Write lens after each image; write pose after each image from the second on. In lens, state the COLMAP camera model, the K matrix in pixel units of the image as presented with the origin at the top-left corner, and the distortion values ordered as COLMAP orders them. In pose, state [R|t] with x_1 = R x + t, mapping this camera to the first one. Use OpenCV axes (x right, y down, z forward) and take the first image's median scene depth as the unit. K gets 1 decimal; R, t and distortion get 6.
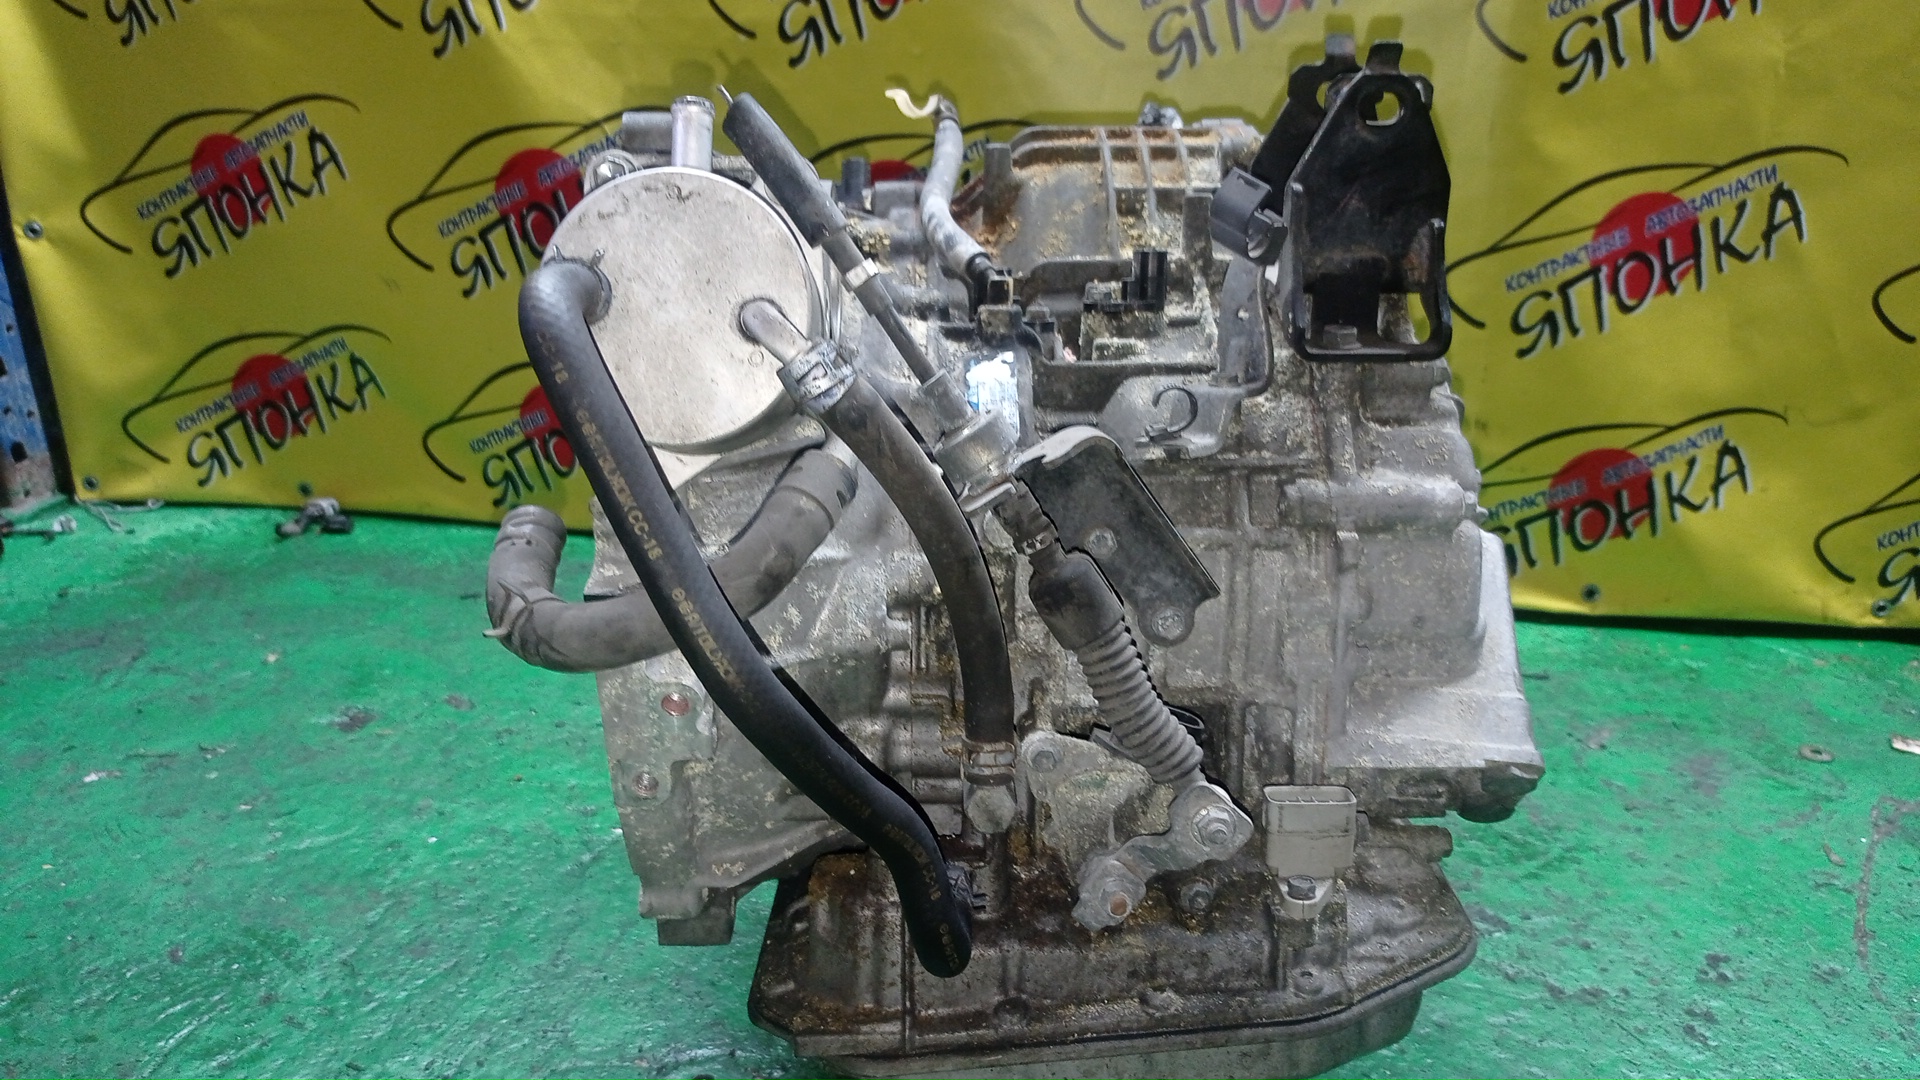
lens RADIAL K [[1462.9, 0, 957.0], [0, 1462.9, 552.6], [0, 0, 1]] dist [-0.013661, 0.012647]
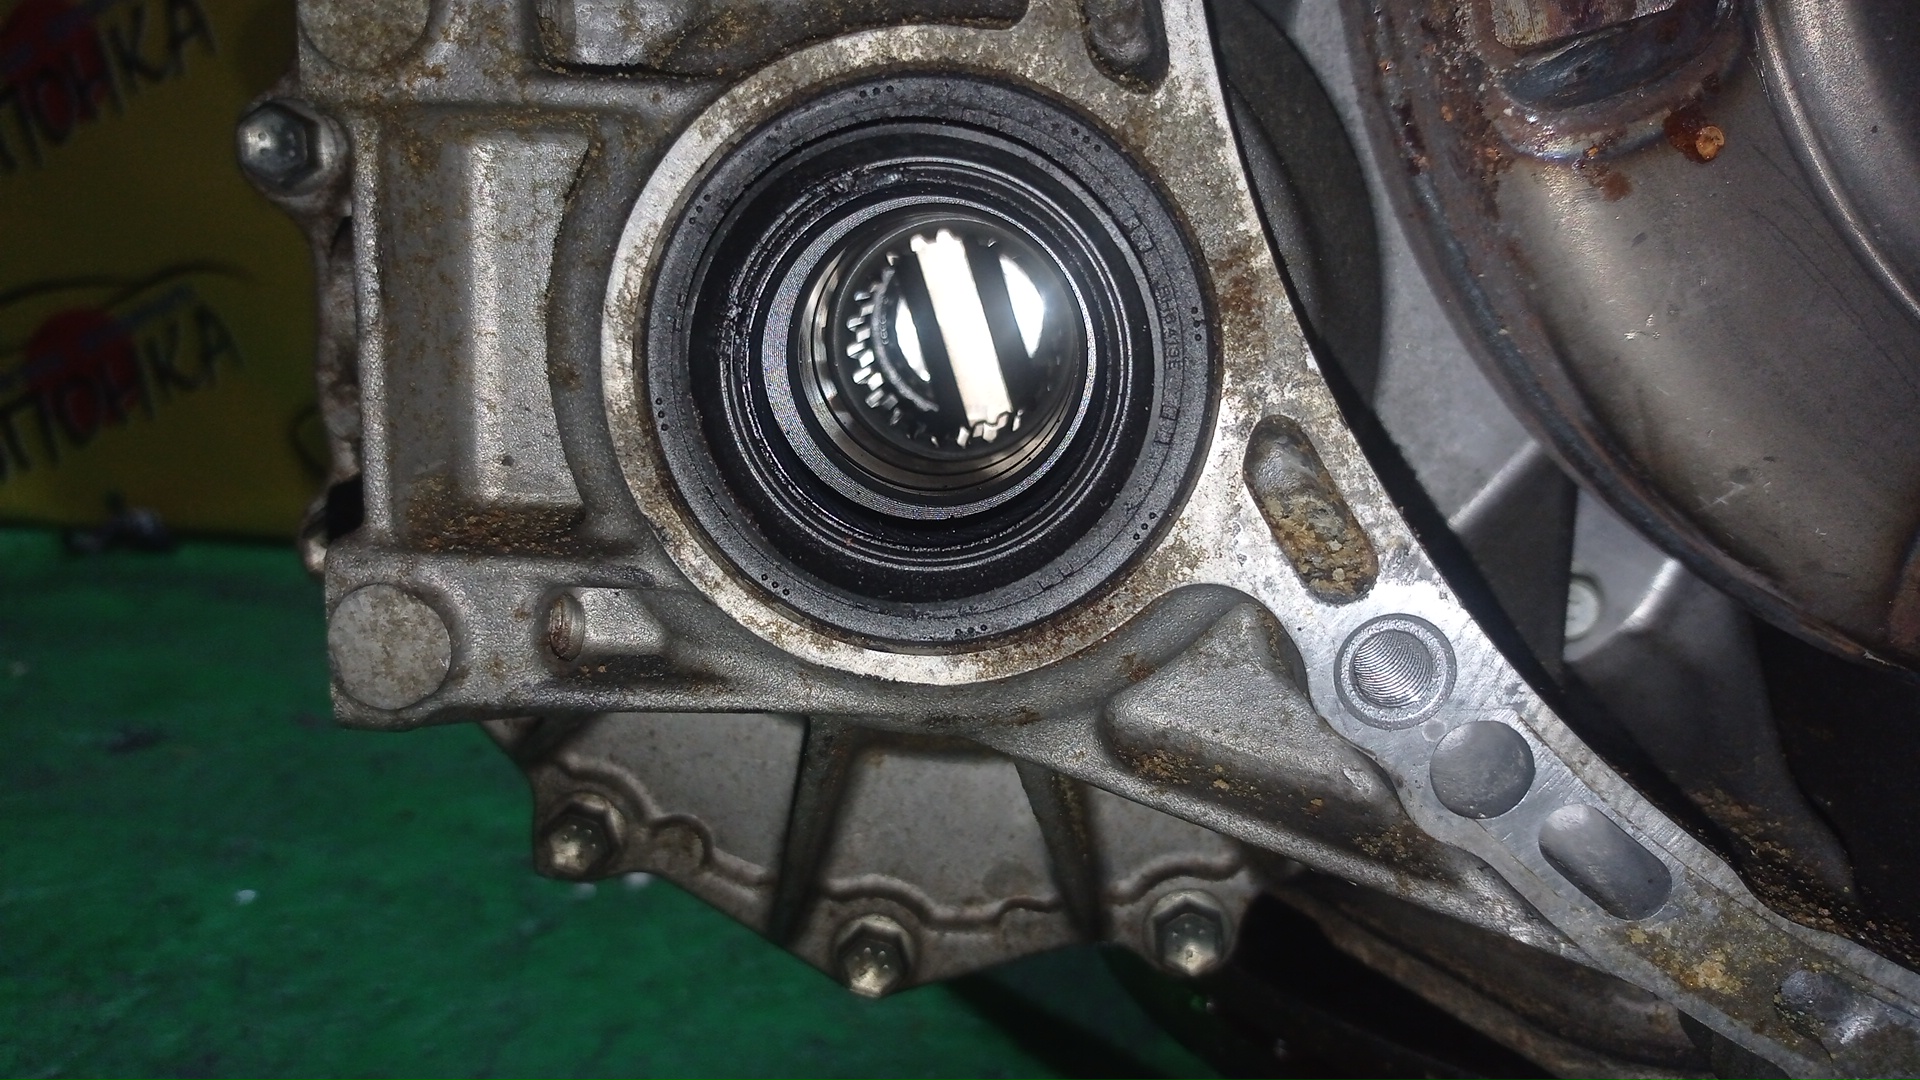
lens RADIAL K [[1566.7, 0, 970.4], [0, 1566.7, 526.3], [0, 0, 1]] dist [-0.008951, -0.007284]
pose [[0.998054, 0.023318, 0.057836, -0.106212], [-0.013159, 0.985325, -0.170180, 0.134367], [-0.060955, 0.169088, 0.983714, 0.326082]]
